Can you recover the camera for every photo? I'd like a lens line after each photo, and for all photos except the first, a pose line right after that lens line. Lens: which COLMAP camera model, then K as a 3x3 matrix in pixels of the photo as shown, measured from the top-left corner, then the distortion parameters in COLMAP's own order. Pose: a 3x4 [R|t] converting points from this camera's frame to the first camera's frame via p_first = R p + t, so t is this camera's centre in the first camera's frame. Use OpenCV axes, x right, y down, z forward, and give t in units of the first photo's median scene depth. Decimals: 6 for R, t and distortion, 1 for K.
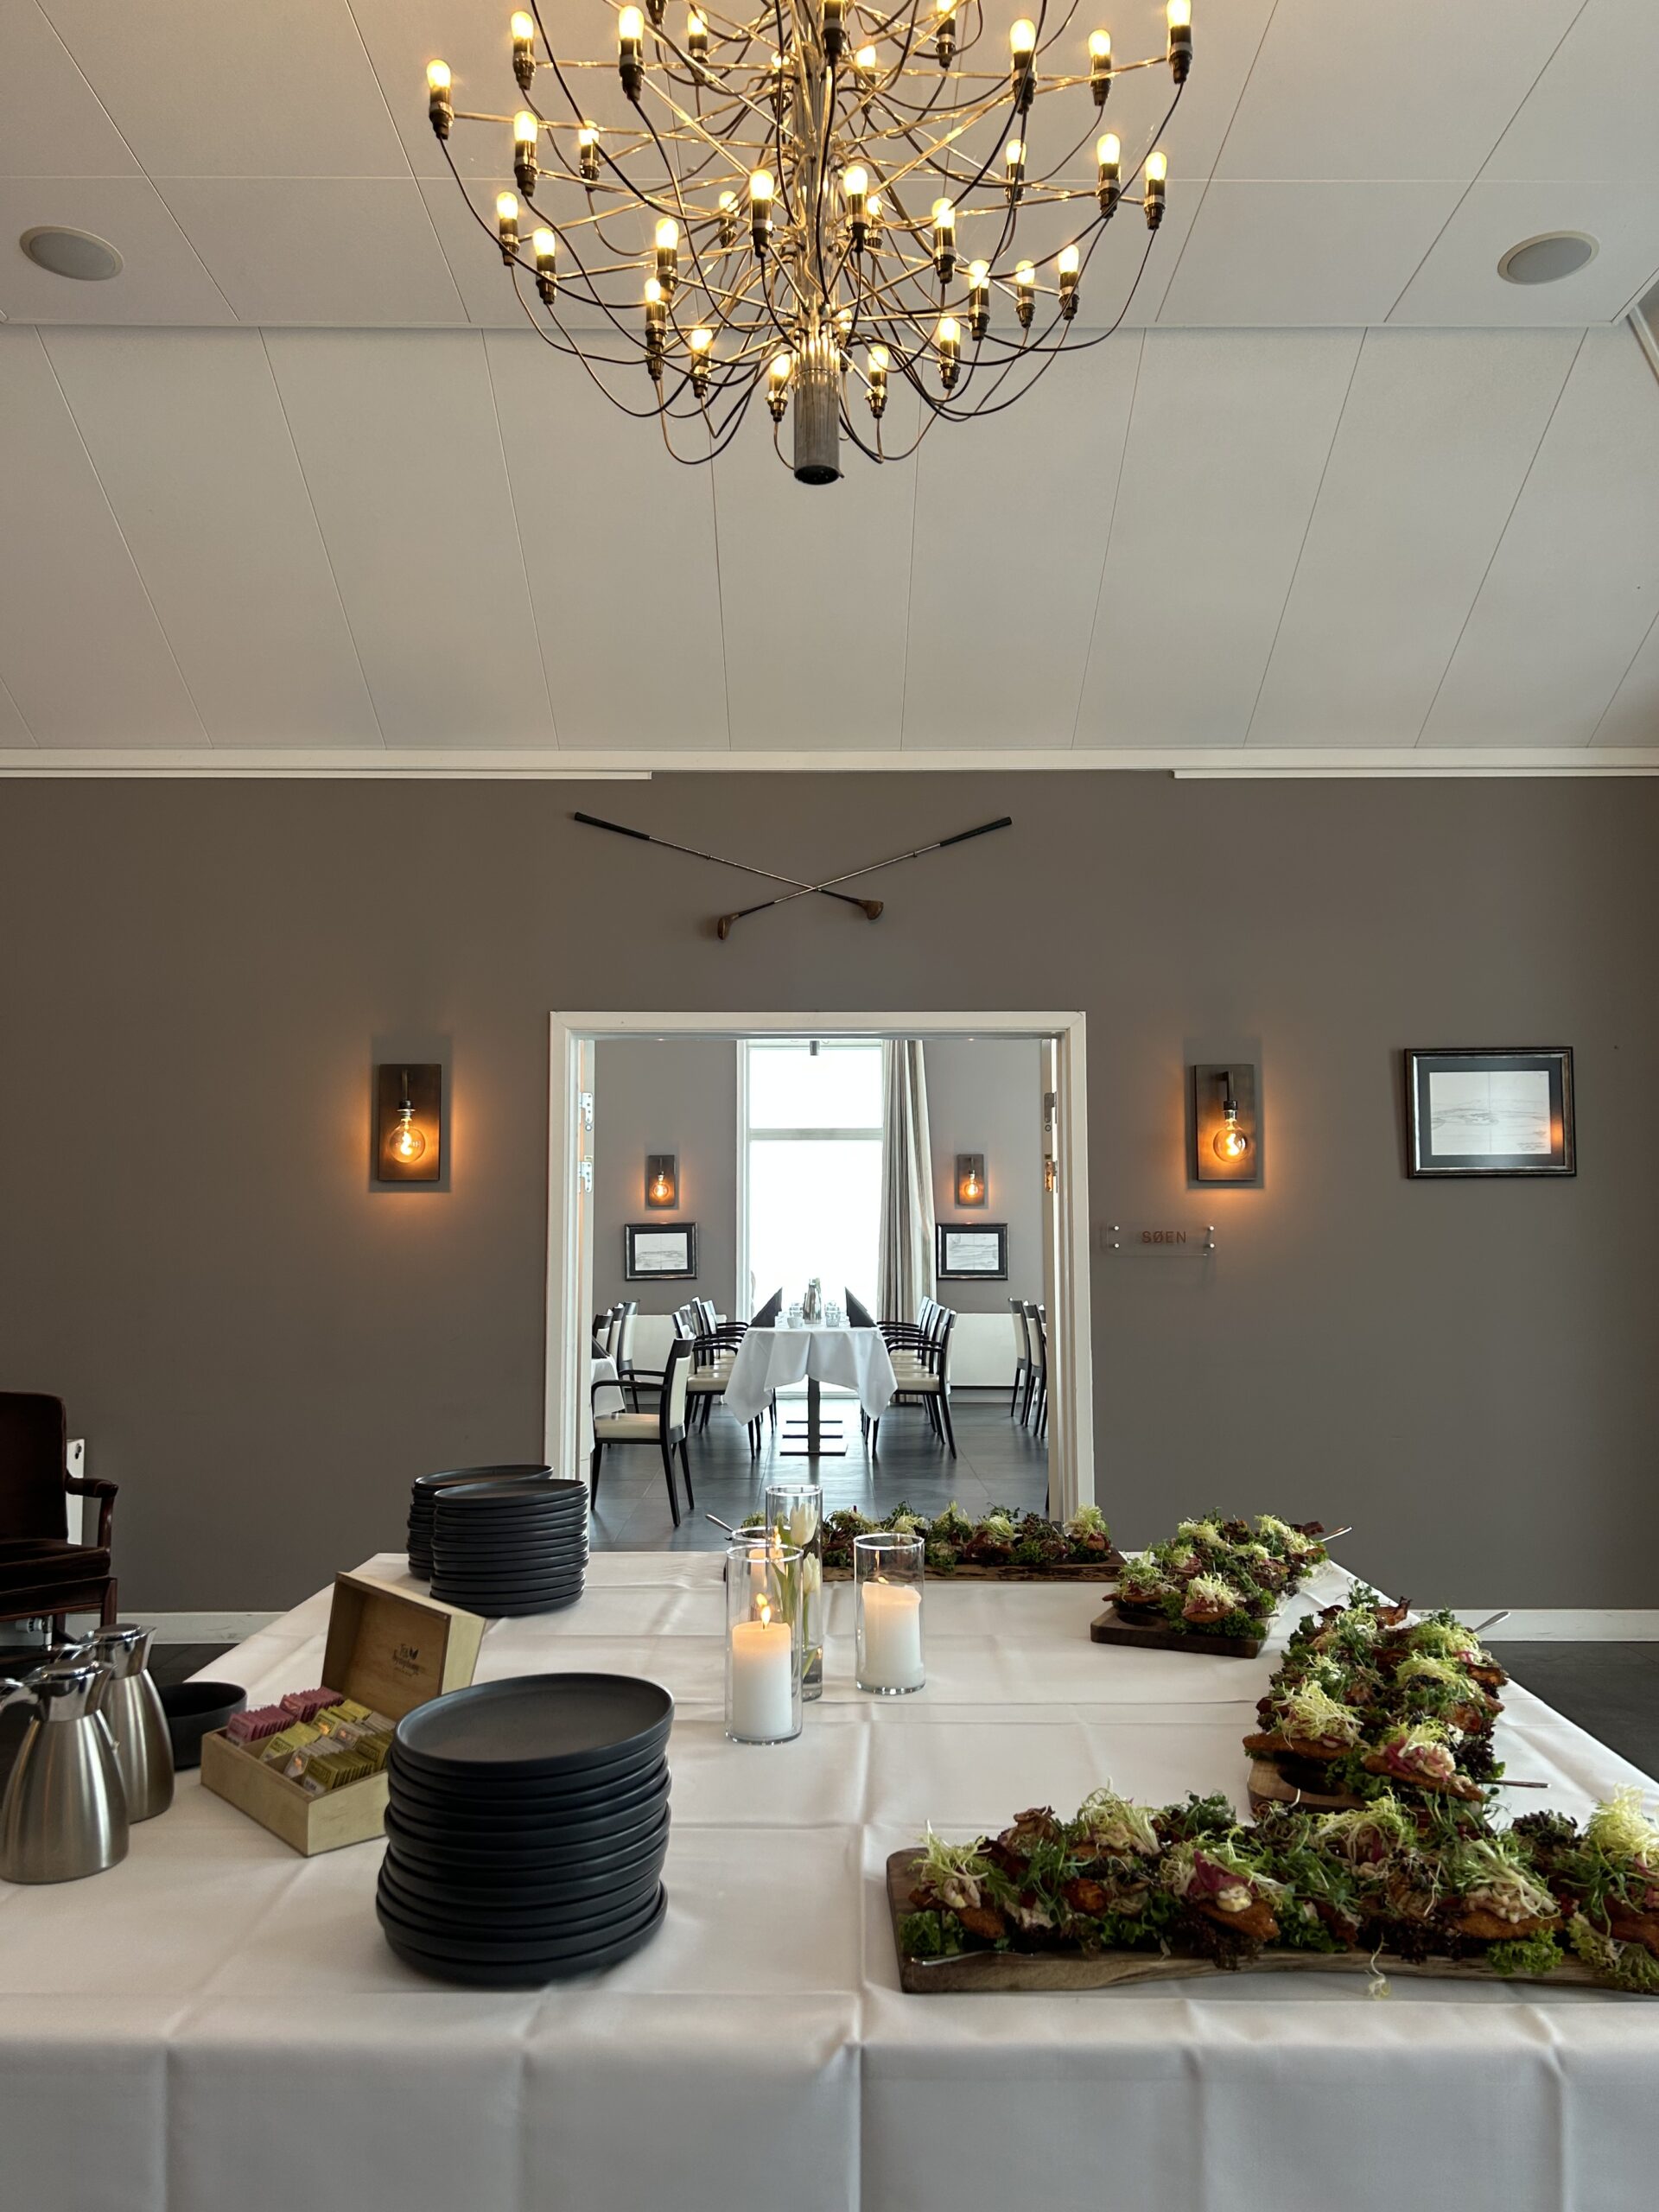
lens RADIAL K [[1663.8, 0, 836.0], [0, 1663.8, 1115.9], [0, 0, 1]] dist [0.089679, -0.123419]
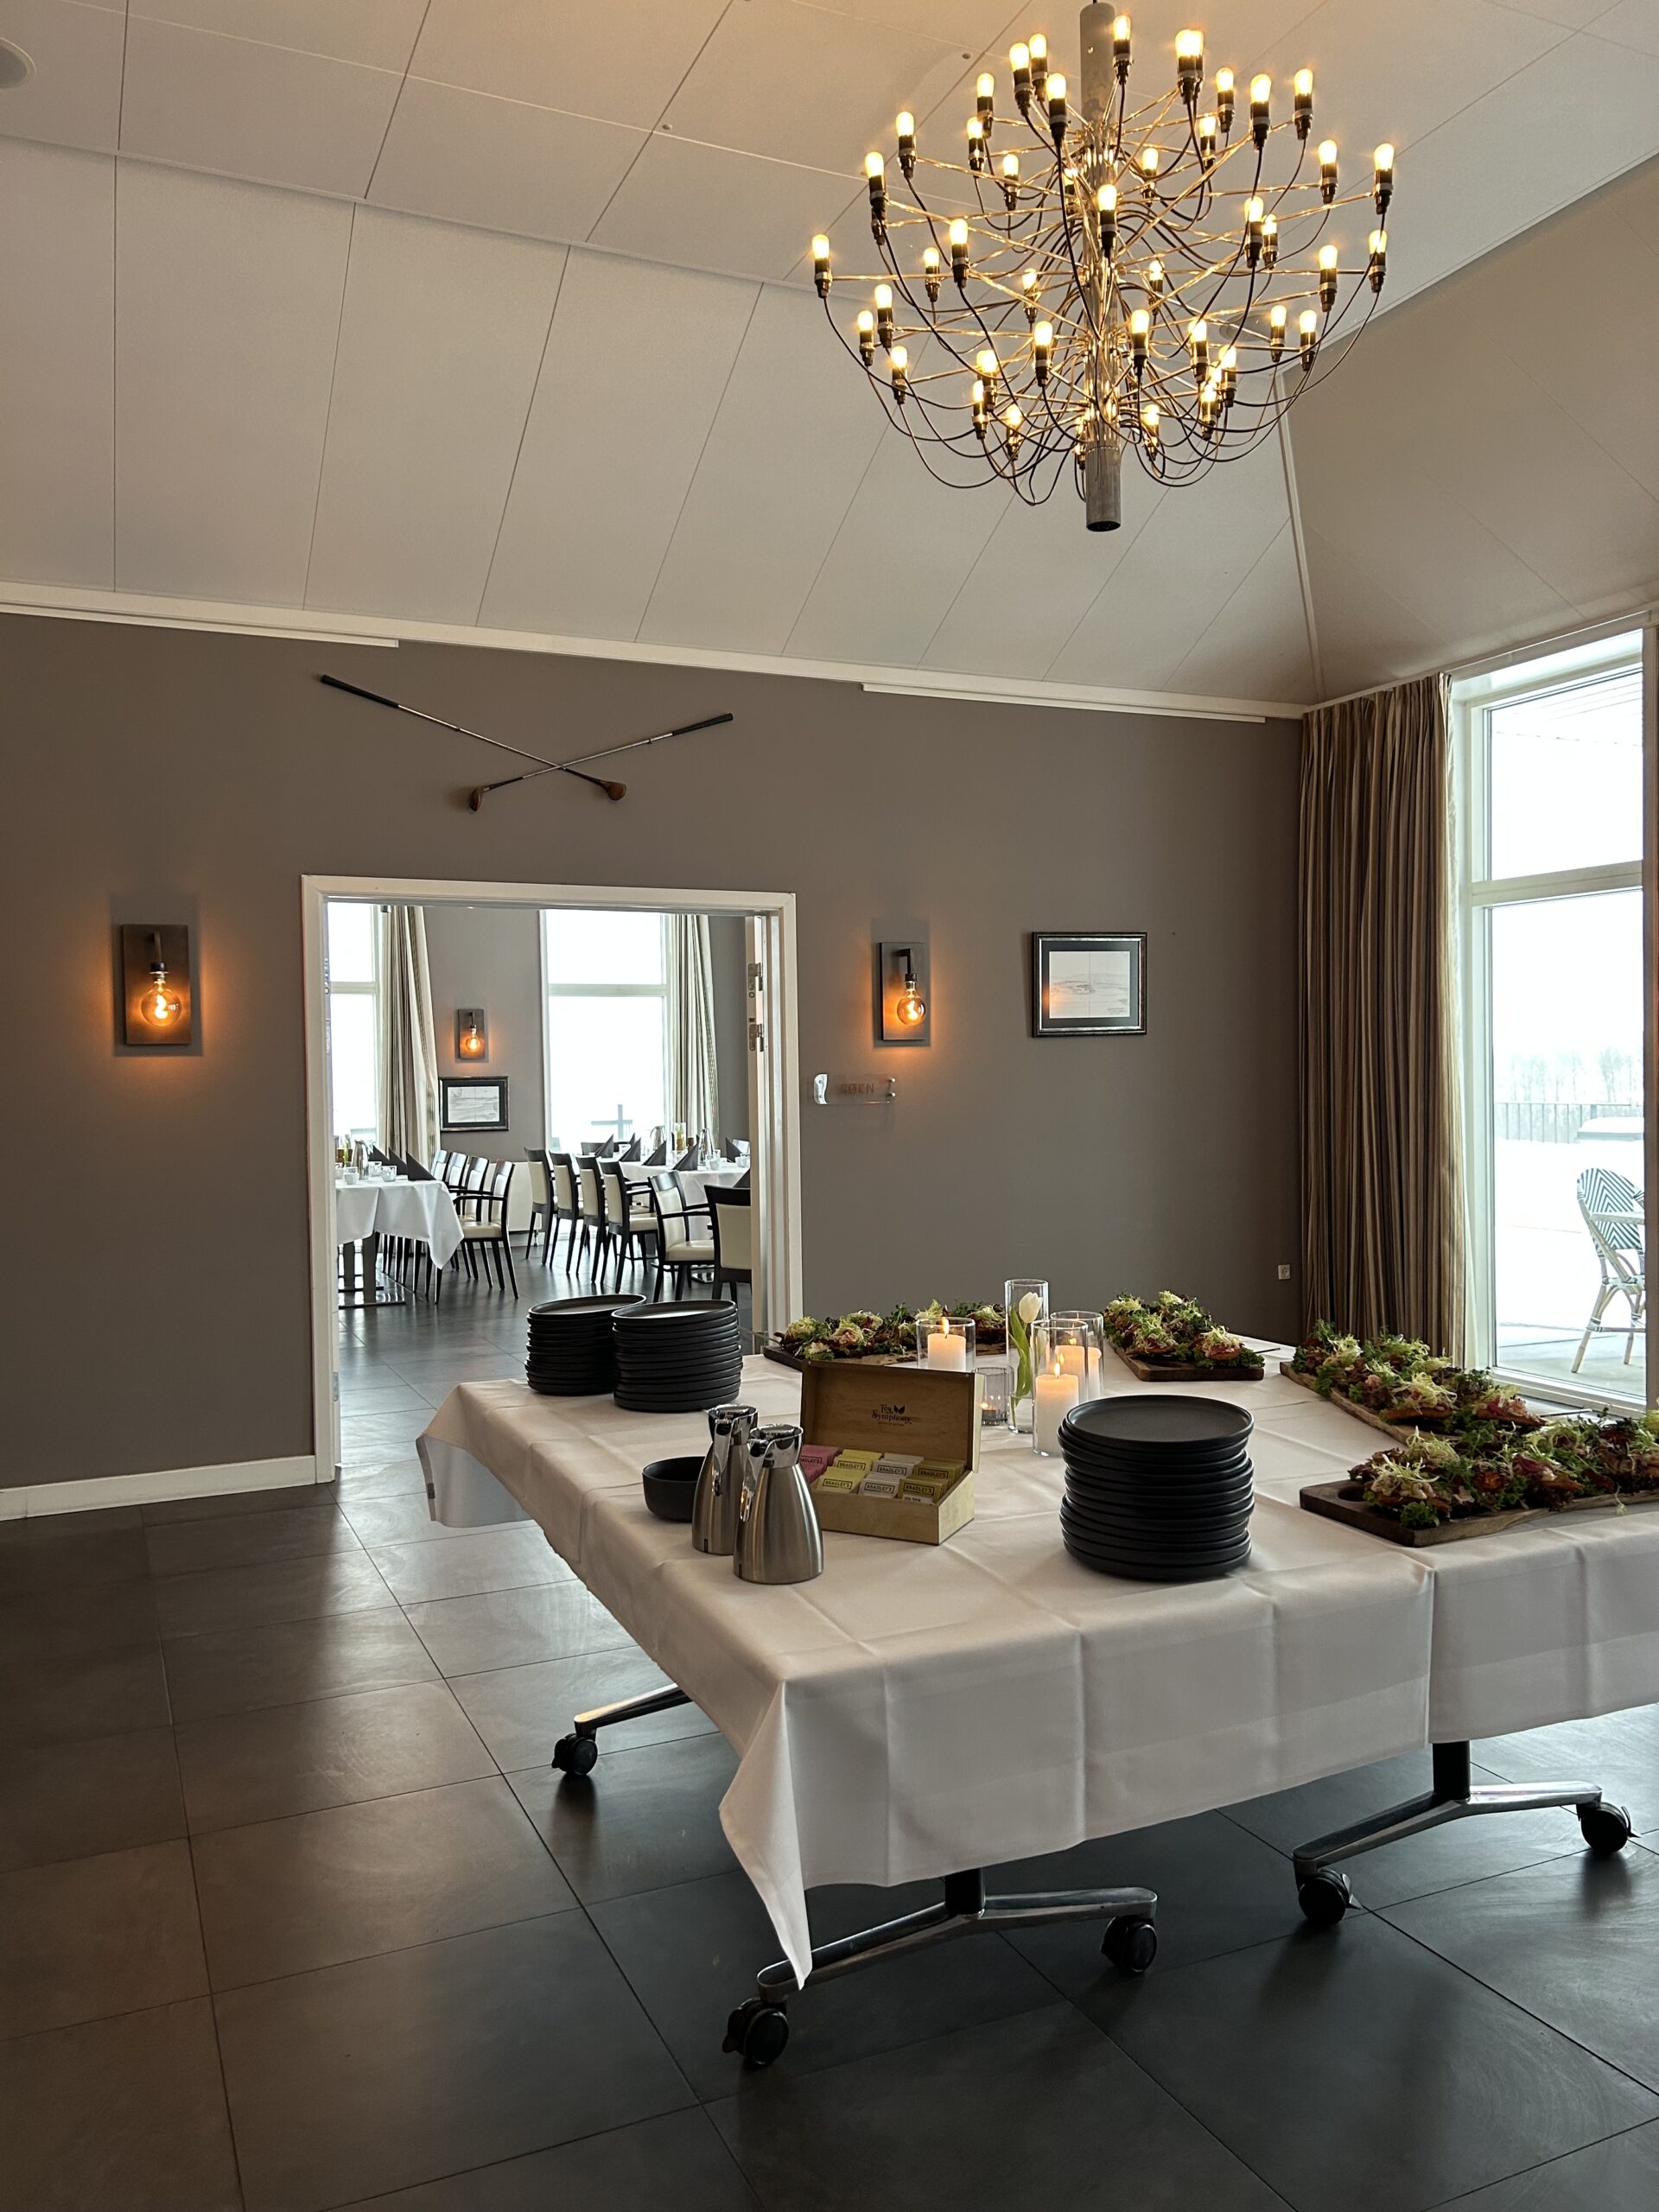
lens RADIAL K [[1663.8, 0, 836.0], [0, 1663.8, 1115.9], [0, 0, 1]] dist [0.089679, -0.123419]
pose [[0.911989, -0.024681, 0.409472, -0.296778], [-0.012757, 0.995999, 0.088448, -0.011893], [-0.410017, -0.085887, 0.908025, -0.062164]]
